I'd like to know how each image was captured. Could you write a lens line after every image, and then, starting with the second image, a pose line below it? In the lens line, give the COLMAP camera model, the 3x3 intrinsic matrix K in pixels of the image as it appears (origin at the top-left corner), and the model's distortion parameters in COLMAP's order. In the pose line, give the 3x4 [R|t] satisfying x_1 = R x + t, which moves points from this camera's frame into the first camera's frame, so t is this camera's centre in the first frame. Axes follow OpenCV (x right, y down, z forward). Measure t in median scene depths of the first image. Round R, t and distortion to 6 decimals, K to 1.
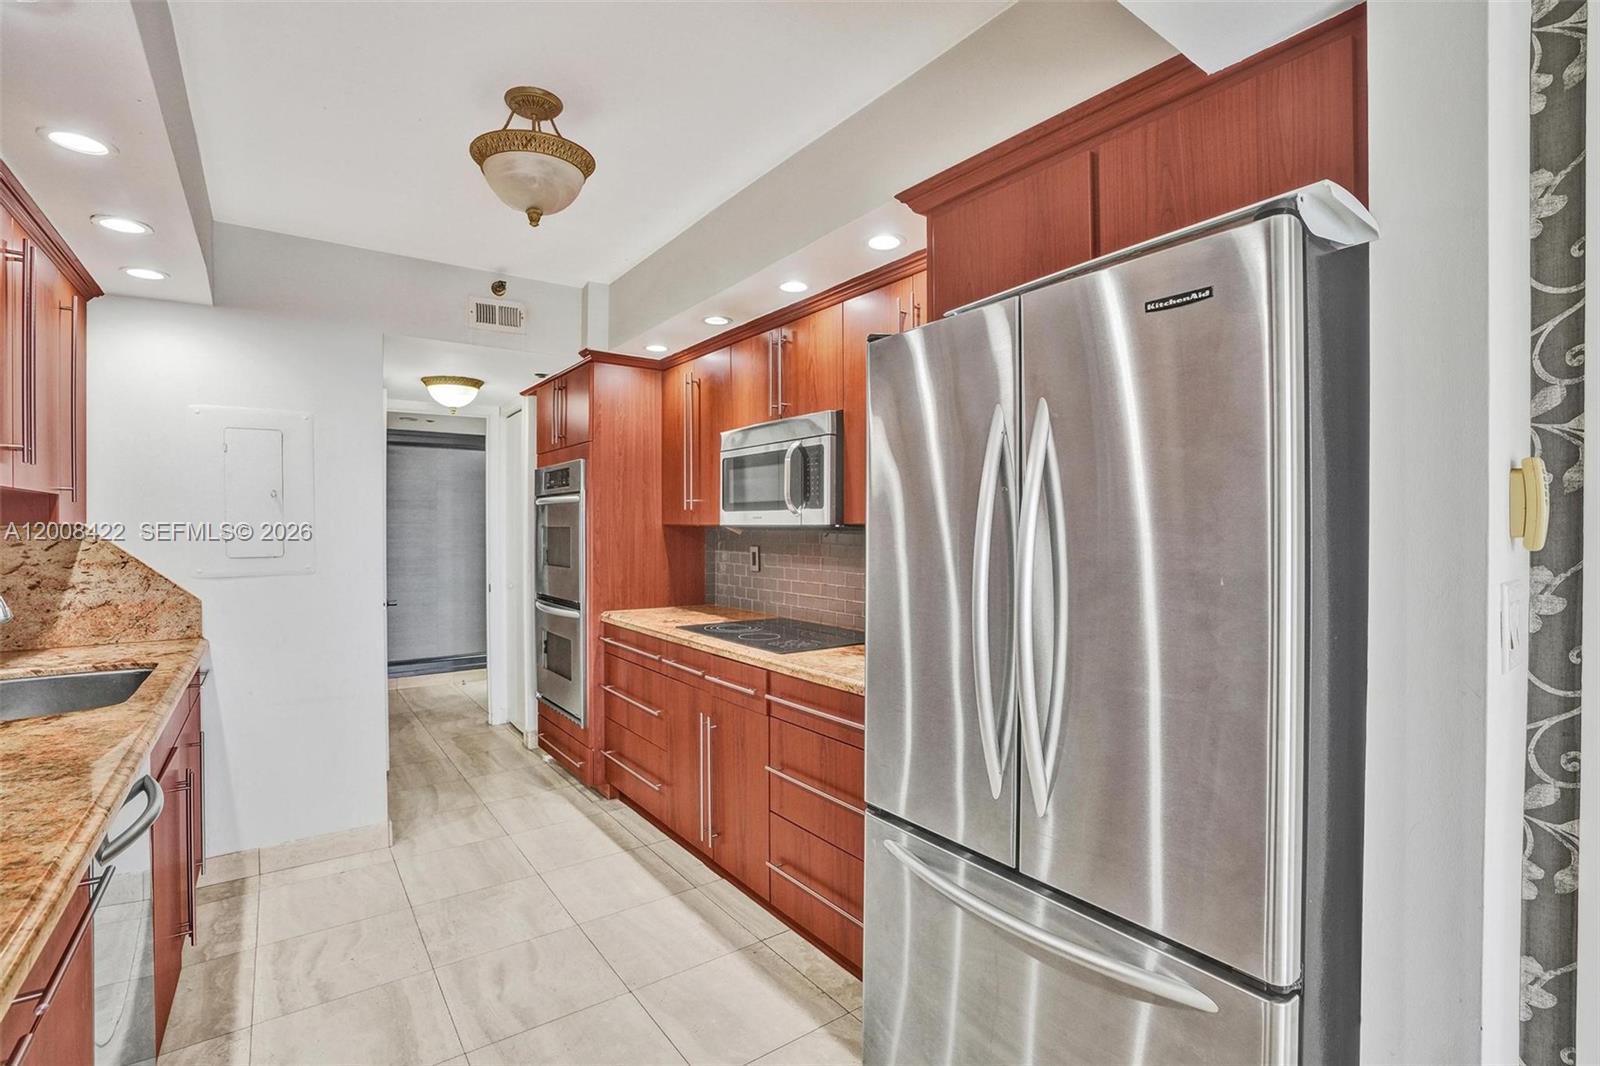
lens RADIAL K [[729.2, 0, 793.7], [0, 729.2, 533.6], [0, 0, 1]] dist [-0.019287, 0.000049]
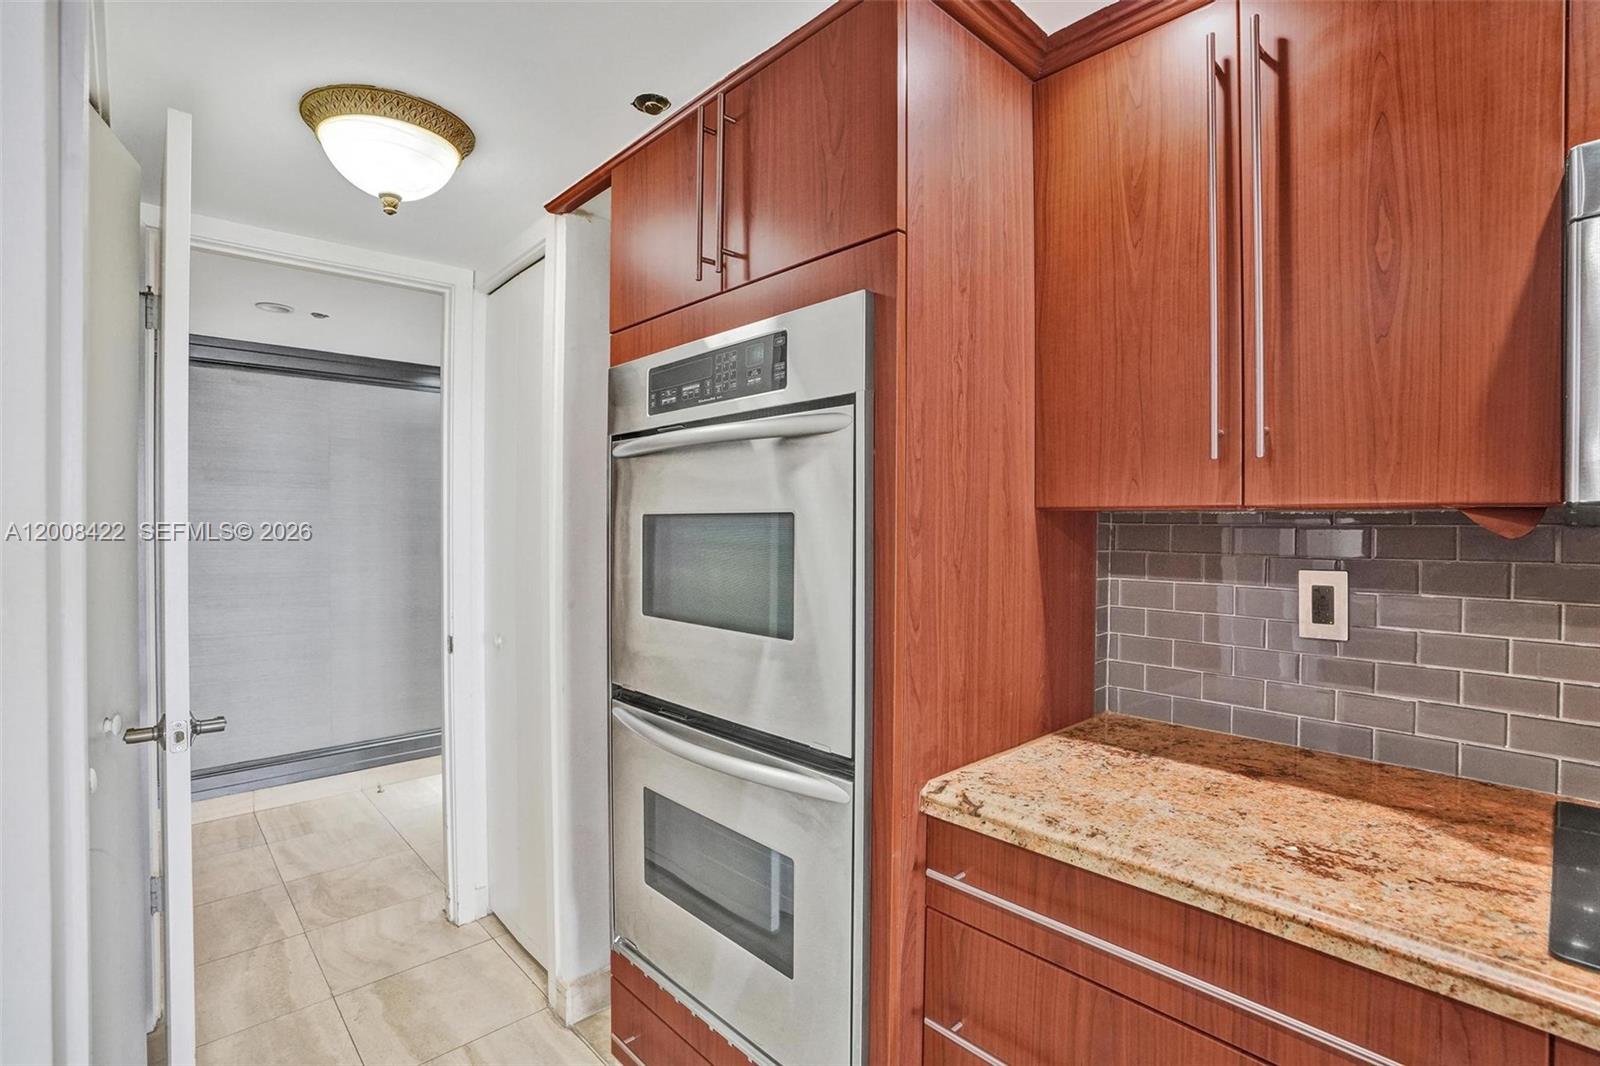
lens RADIAL K [[729.2, 0, 808.2], [0, 729.2, 527.6], [0, 0, 1]] dist [-0.019287, 0.000049]
pose [[0.990900, 0.002700, 0.134575, -0.306516], [-0.002515, 0.999996, -0.001542, -0.001716], [-0.134579, 0.001190, 0.990902, 0.603433]]
